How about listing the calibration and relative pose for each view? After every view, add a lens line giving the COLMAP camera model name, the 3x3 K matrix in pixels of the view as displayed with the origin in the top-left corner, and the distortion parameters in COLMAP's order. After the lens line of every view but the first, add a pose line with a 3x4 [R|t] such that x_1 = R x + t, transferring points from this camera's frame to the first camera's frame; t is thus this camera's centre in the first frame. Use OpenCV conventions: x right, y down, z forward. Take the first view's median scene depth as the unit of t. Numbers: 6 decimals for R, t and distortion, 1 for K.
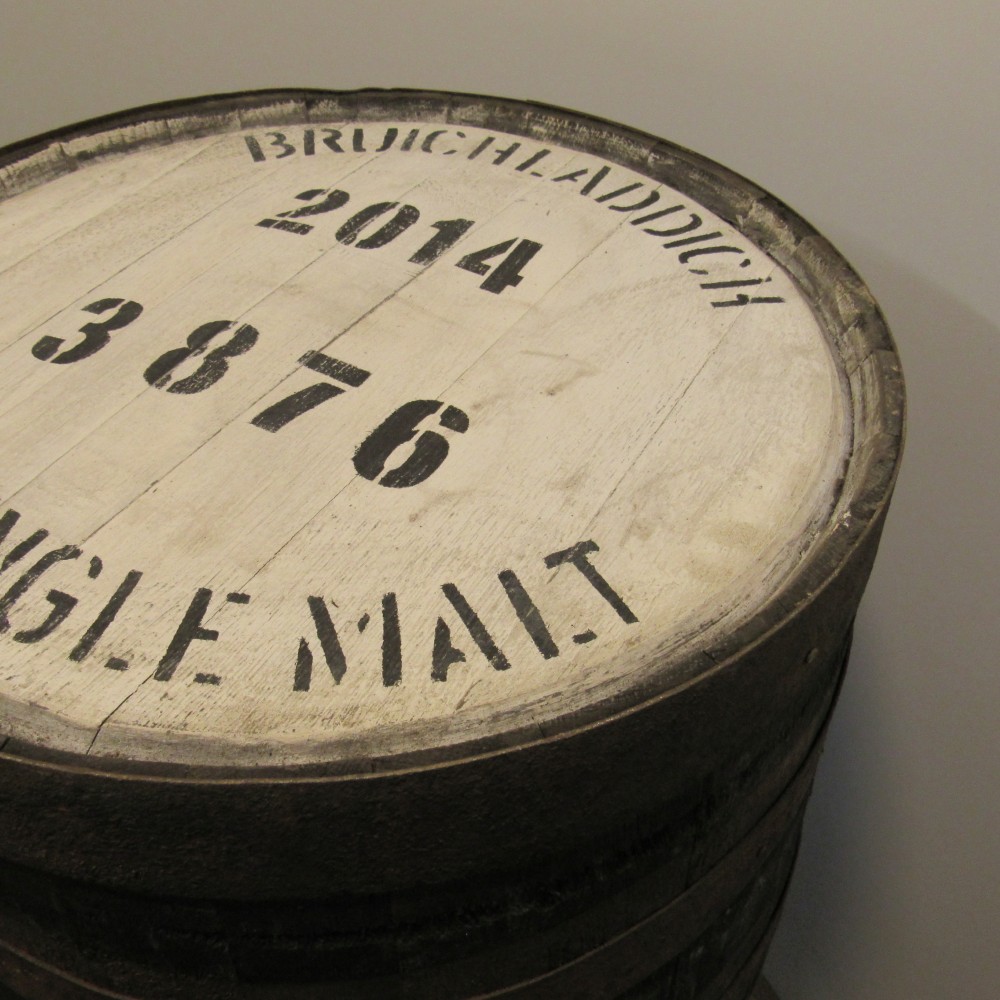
lens RADIAL K [[925.9, 0, 499.0], [0, 925.9, 524.5], [0, 0, 1]] dist [-0.017703, -0.000043]
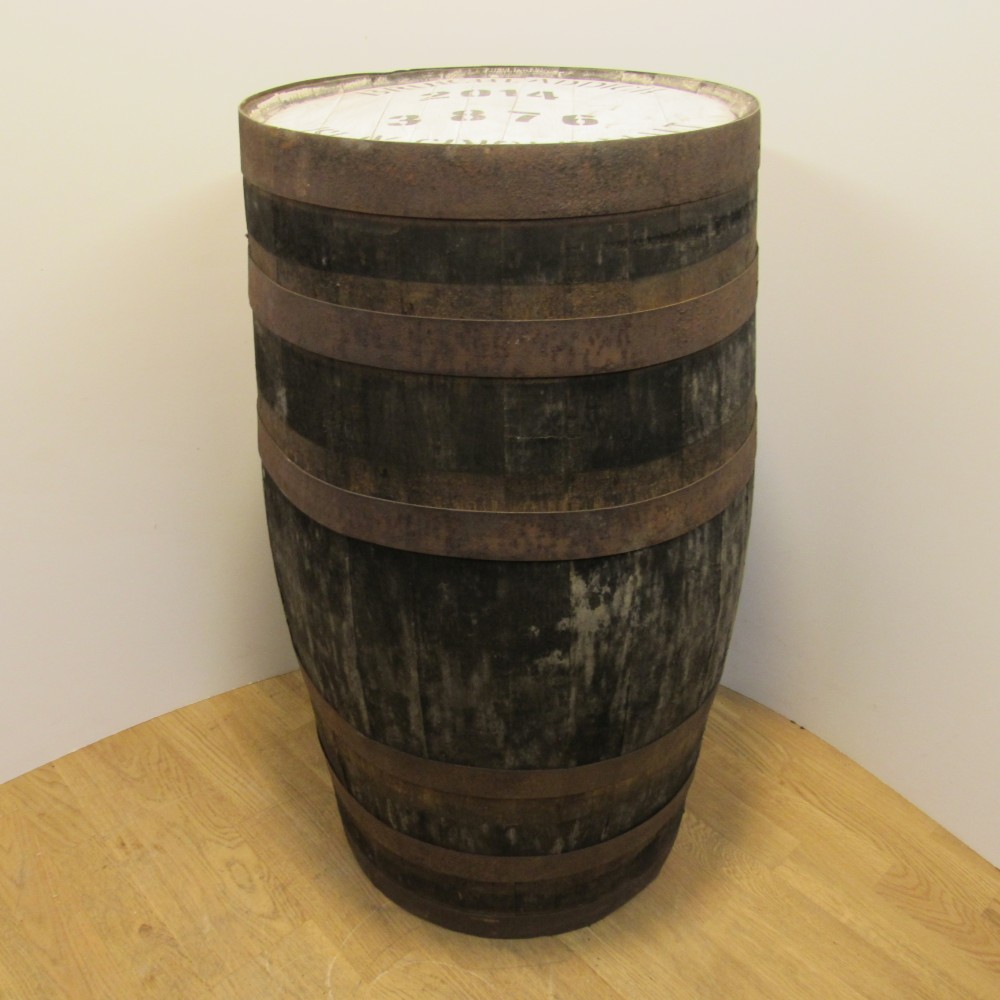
lens RADIAL K [[928.0, 0, 503.9], [0, 928.0, 520.8], [0, 0, 1]] dist [-0.008923, 0.001997]
pose [[0.894774, -0.277607, 0.349733, -1.544442], [0.345763, 0.926369, -0.149294, 1.281351], [-0.282536, 0.254509, 0.924878, -0.967290]]
